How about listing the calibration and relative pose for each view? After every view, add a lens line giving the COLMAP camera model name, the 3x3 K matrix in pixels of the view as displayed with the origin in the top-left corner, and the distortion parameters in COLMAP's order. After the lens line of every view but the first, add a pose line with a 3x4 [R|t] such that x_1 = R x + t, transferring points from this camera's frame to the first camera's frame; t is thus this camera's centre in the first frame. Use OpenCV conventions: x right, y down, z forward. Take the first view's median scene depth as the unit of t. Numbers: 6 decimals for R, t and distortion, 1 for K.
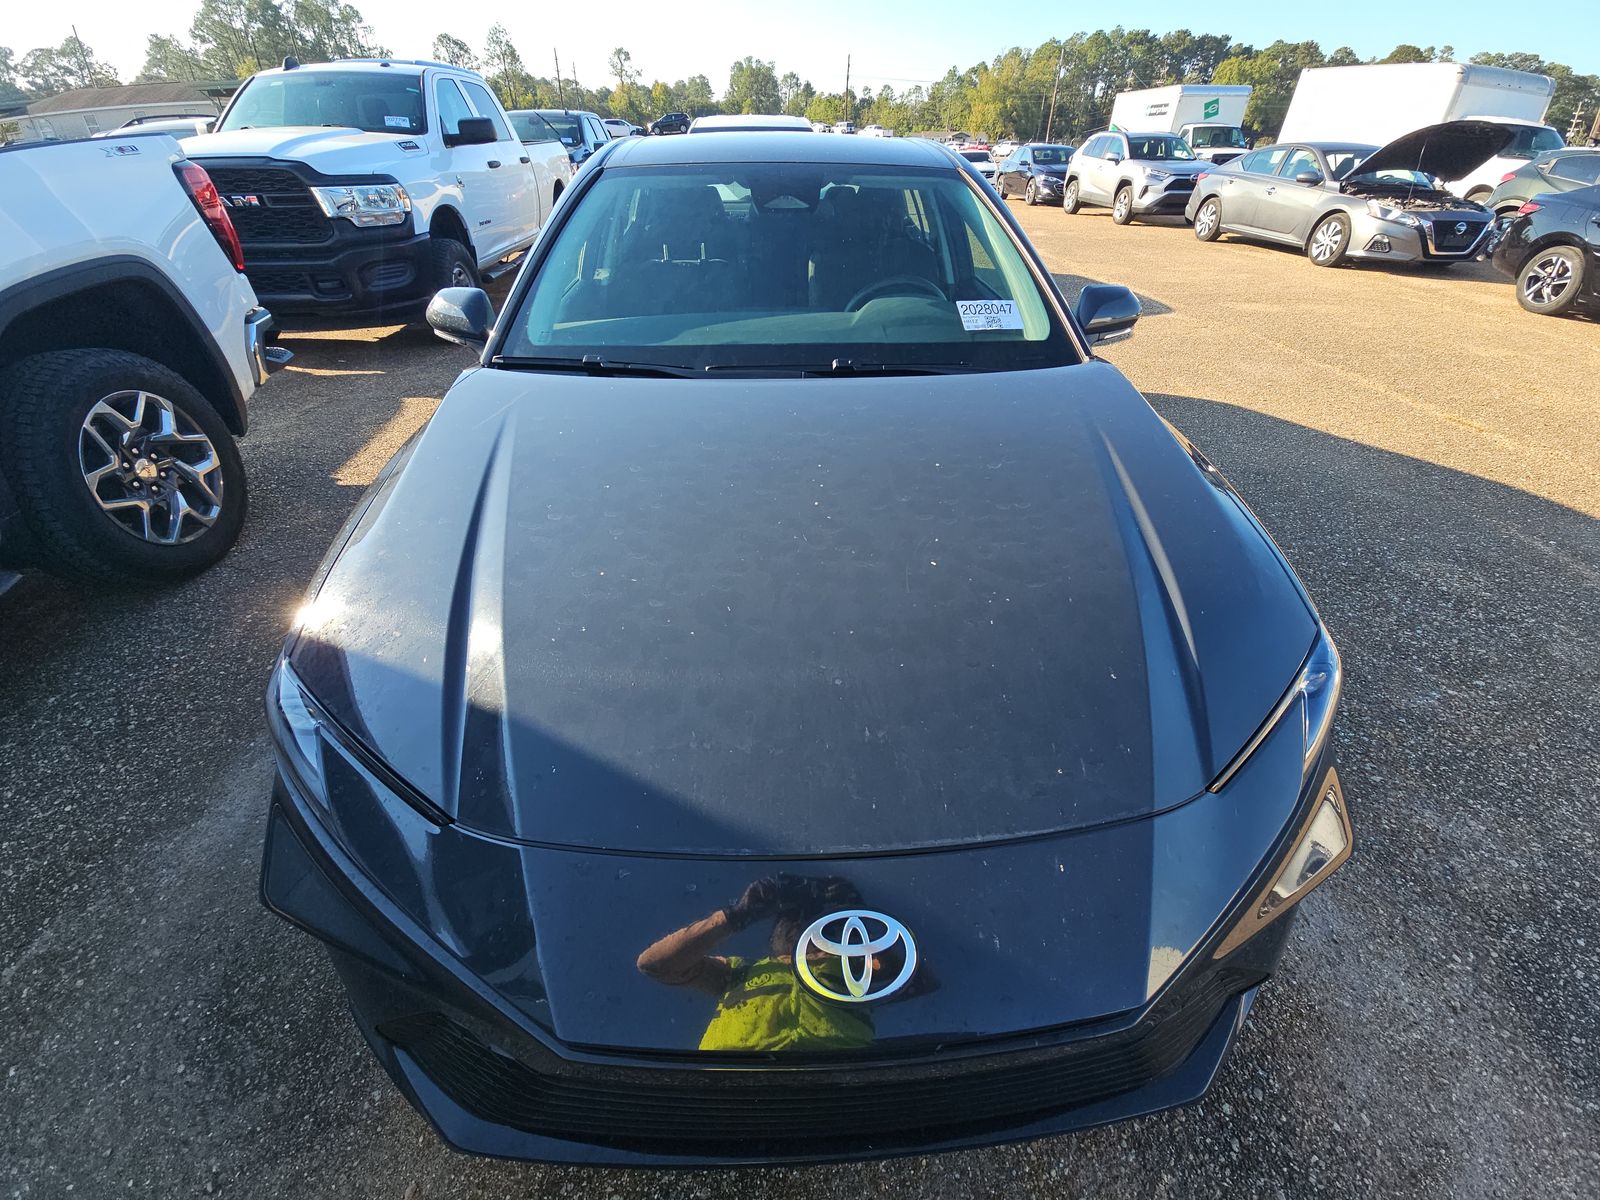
lens RADIAL K [[629.8, 0, 801.8], [0, 629.8, 598.7], [0, 0, 1]] dist [0.052873, -0.028651]
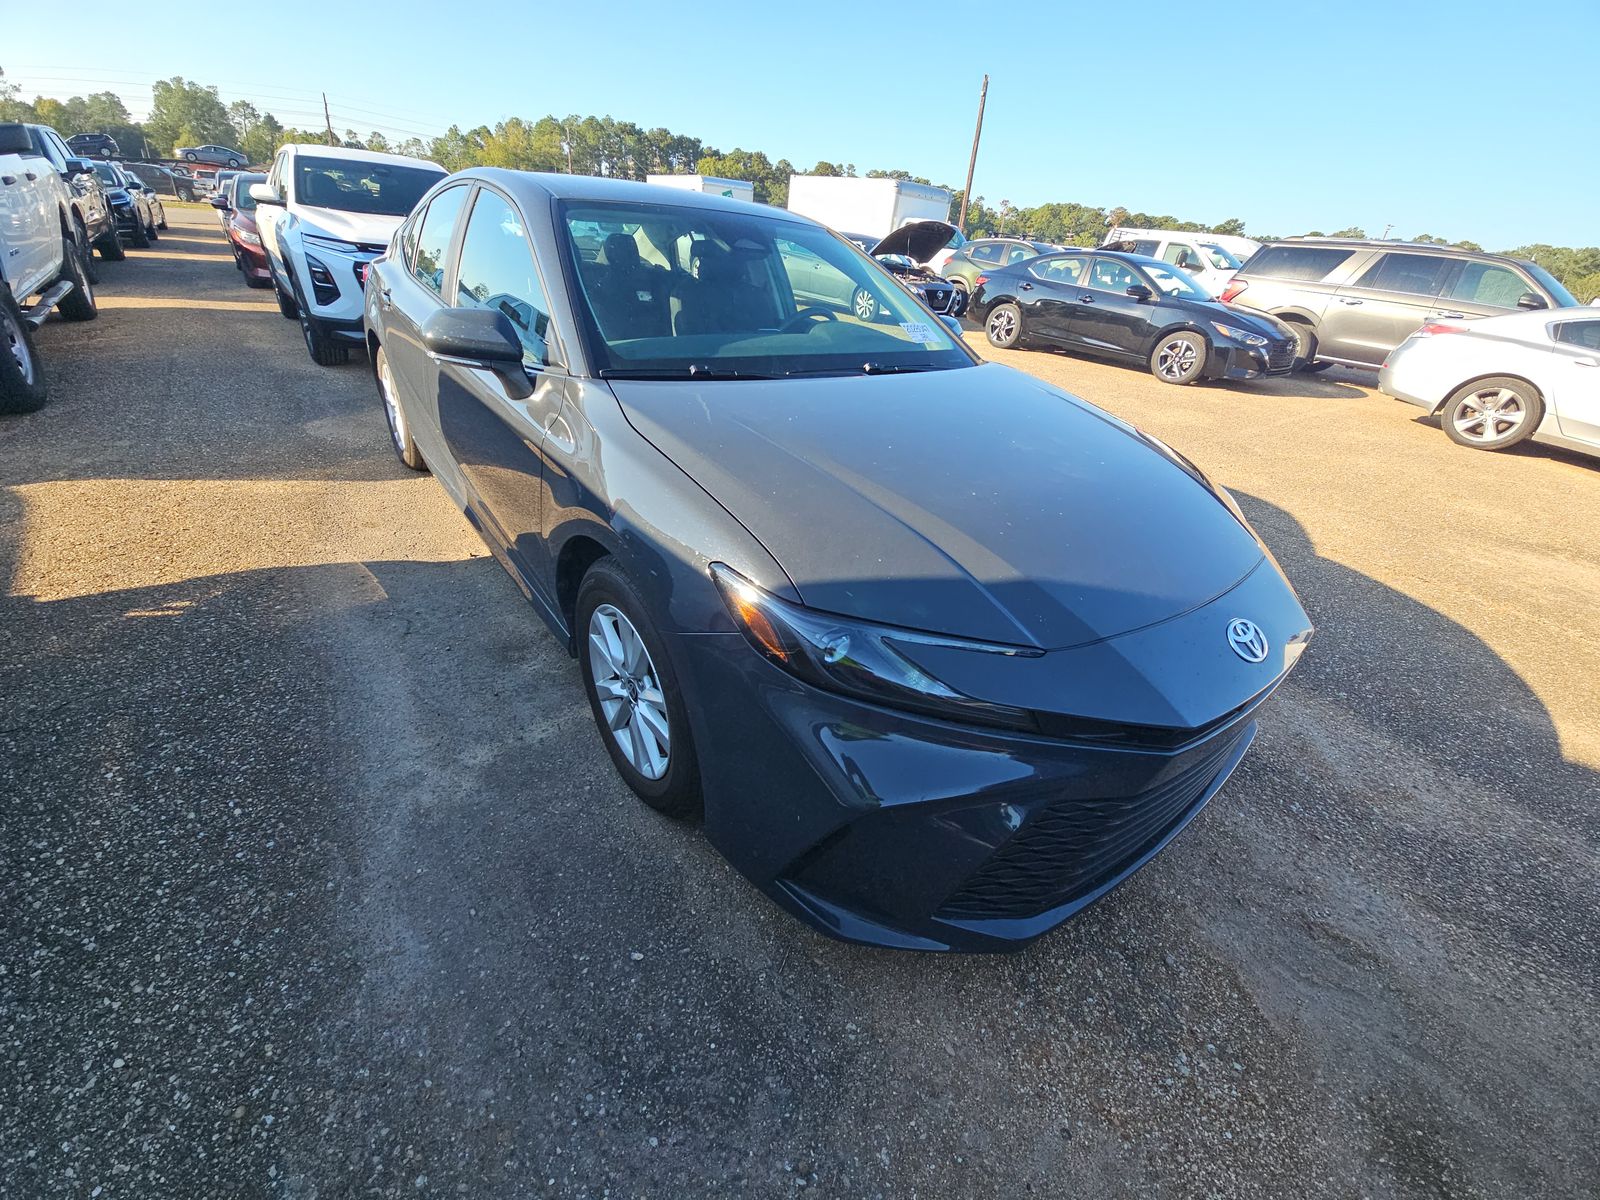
lens RADIAL K [[645.0, 0, 802.0], [0, 645.0, 593.1], [0, 0, 1]] dist [0.013983, -0.011107]
pose [[0.819945, -0.214675, 0.530665, -0.598186], [0.257266, 0.966318, -0.006596, 0.034804], [-0.511375, 0.141930, 0.847556, 0.018688]]
